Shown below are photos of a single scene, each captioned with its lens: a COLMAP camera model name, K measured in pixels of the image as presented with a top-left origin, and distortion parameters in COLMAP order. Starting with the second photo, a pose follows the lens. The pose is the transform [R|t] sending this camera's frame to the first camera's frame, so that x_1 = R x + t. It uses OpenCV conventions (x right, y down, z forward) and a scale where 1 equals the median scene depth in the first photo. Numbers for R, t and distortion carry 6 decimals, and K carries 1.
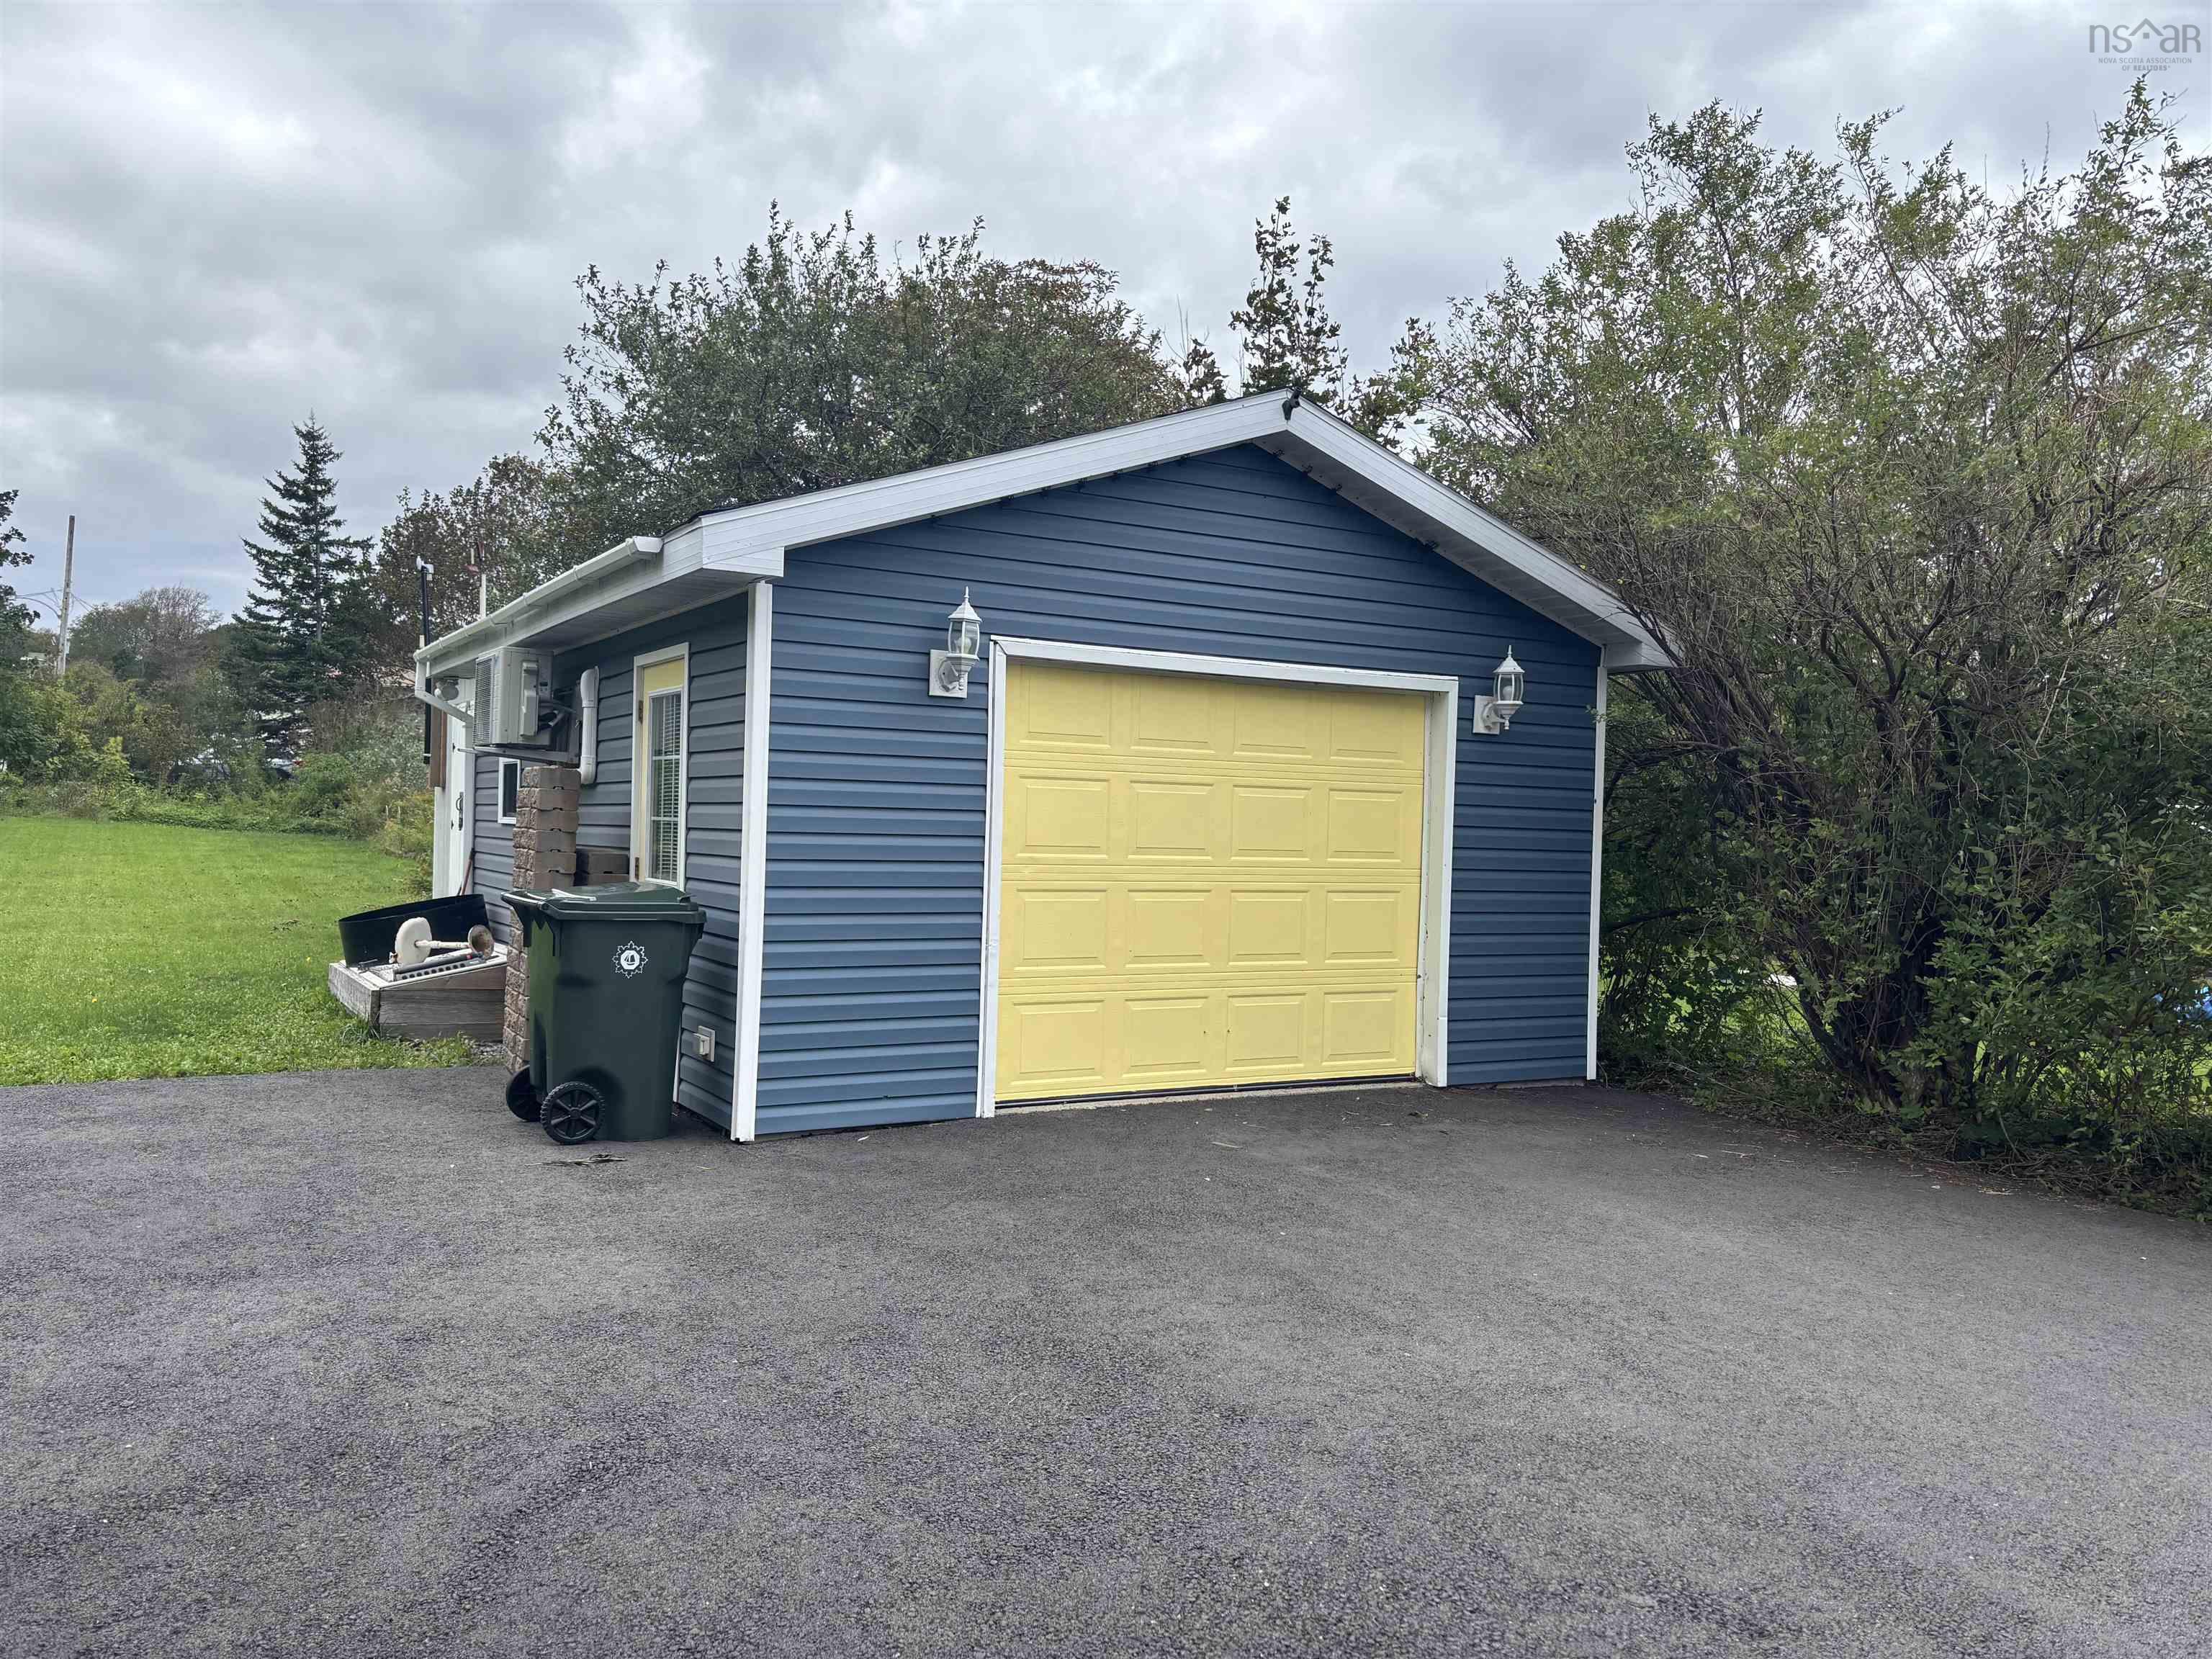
lens RADIAL K [[1673.6, 0, 1120.2], [0, 1673.6, 832.3], [0, 0, 1]] dist [0.045089, -0.054082]
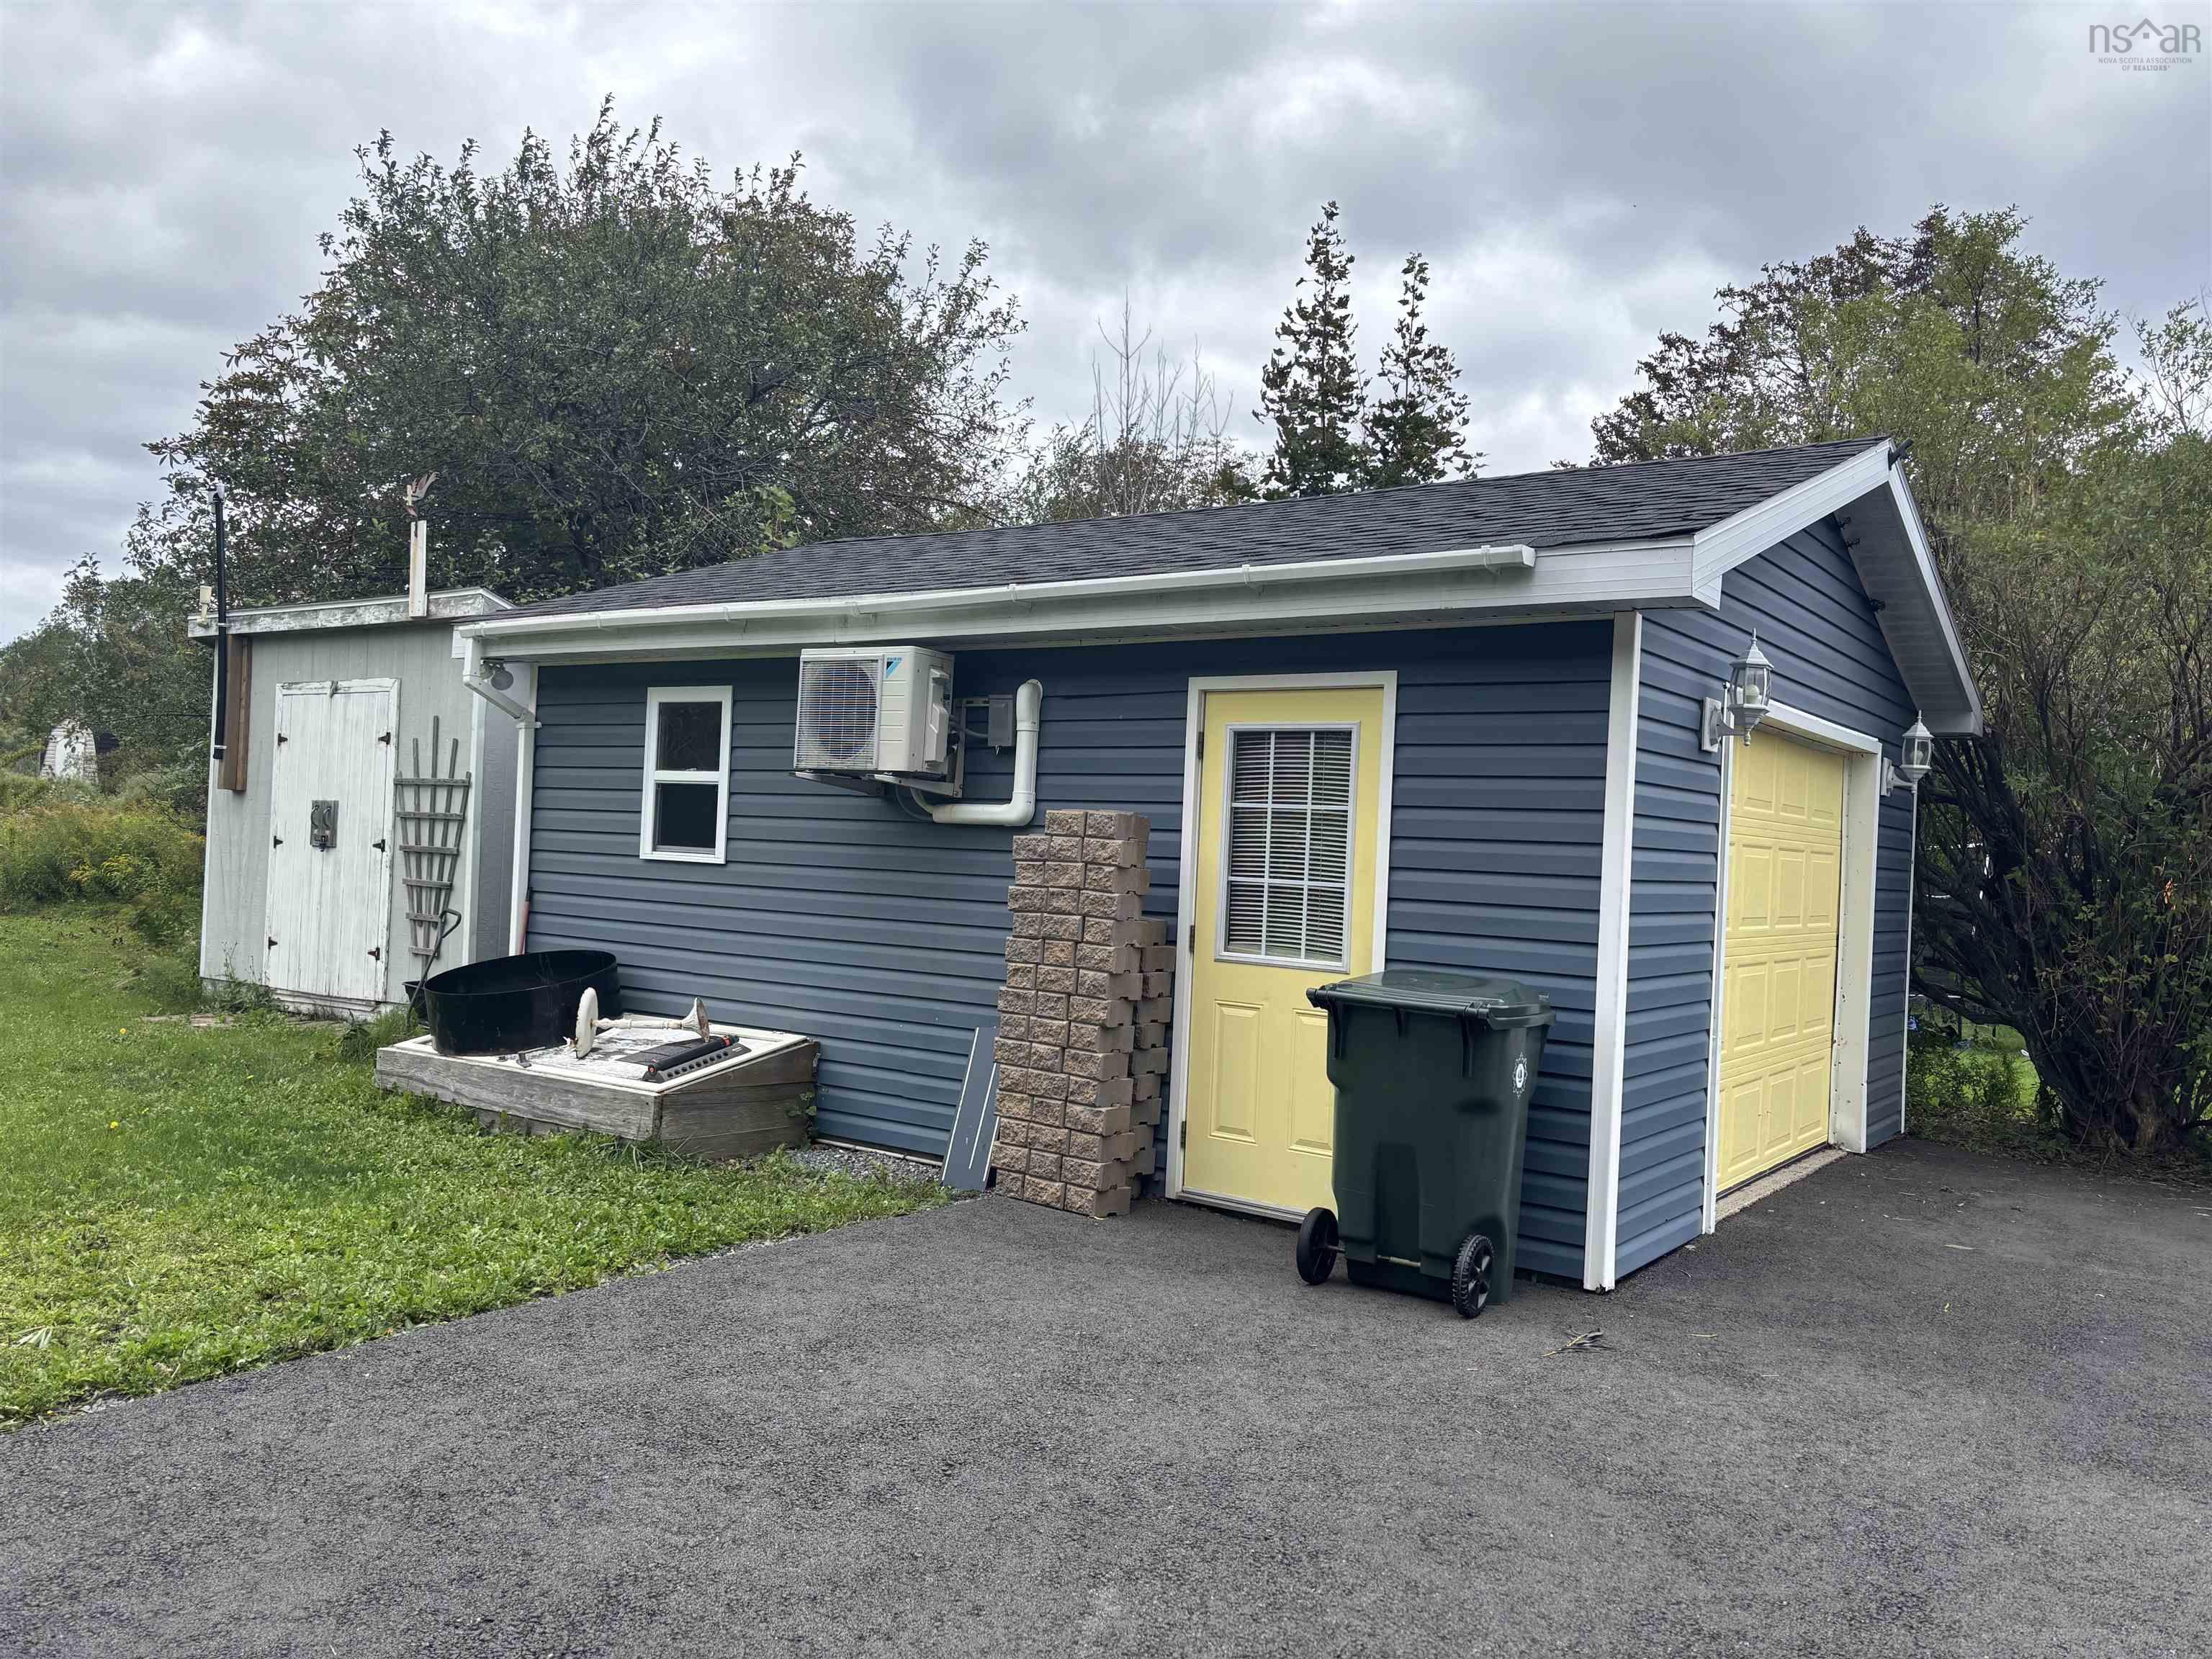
lens RADIAL K [[1673.6, 0, 1123.5], [0, 1673.6, 827.3], [0, 0, 1]] dist [0.045089, -0.054082]
pose [[0.915833, 0.019640, 0.401078, -0.115232], [-0.019406, 0.999801, -0.004646, -0.005059], [-0.401089, -0.003528, 0.916032, 0.050929]]
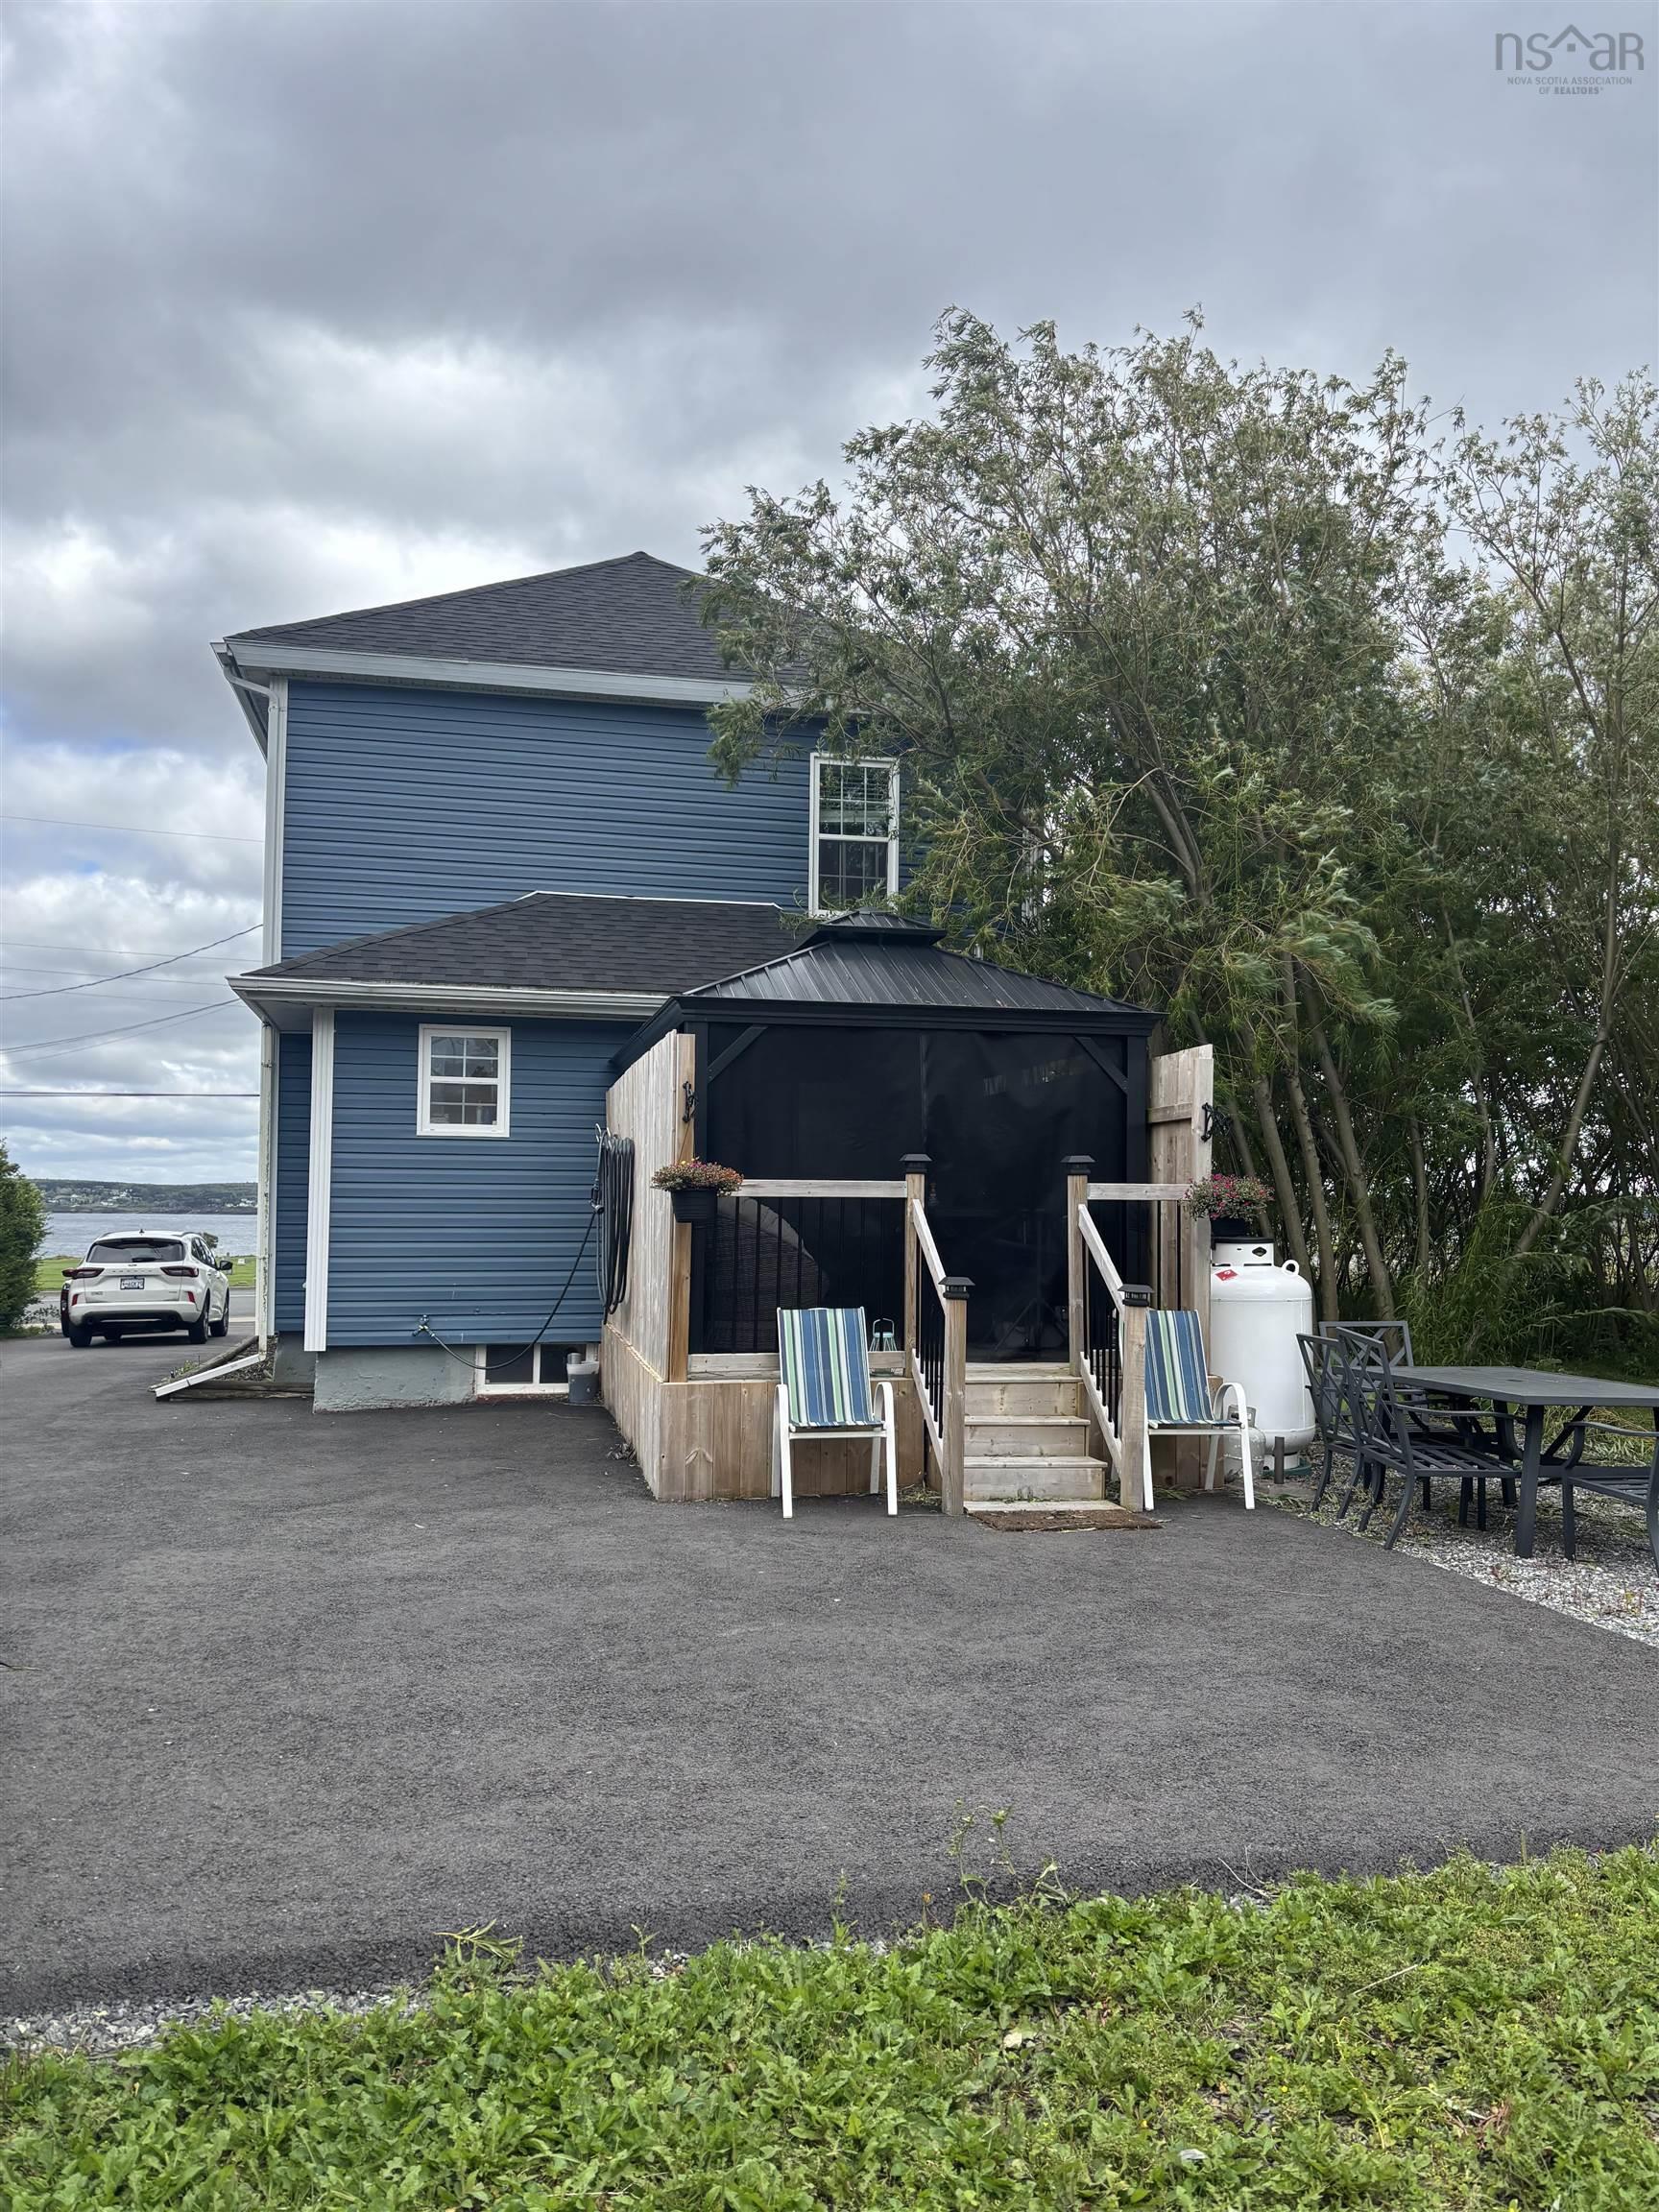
lens RADIAL K [[1673.6, 0, 828.5], [0, 1673.6, 1116.1], [0, 0, 1]] dist [0.045089, -0.054082]
pose [[-0.946709, -0.021124, 0.321396, -0.133264], [-0.036338, 0.998481, -0.041412, -0.007025], [-0.320033, -0.050884, -0.946039, 0.227724]]
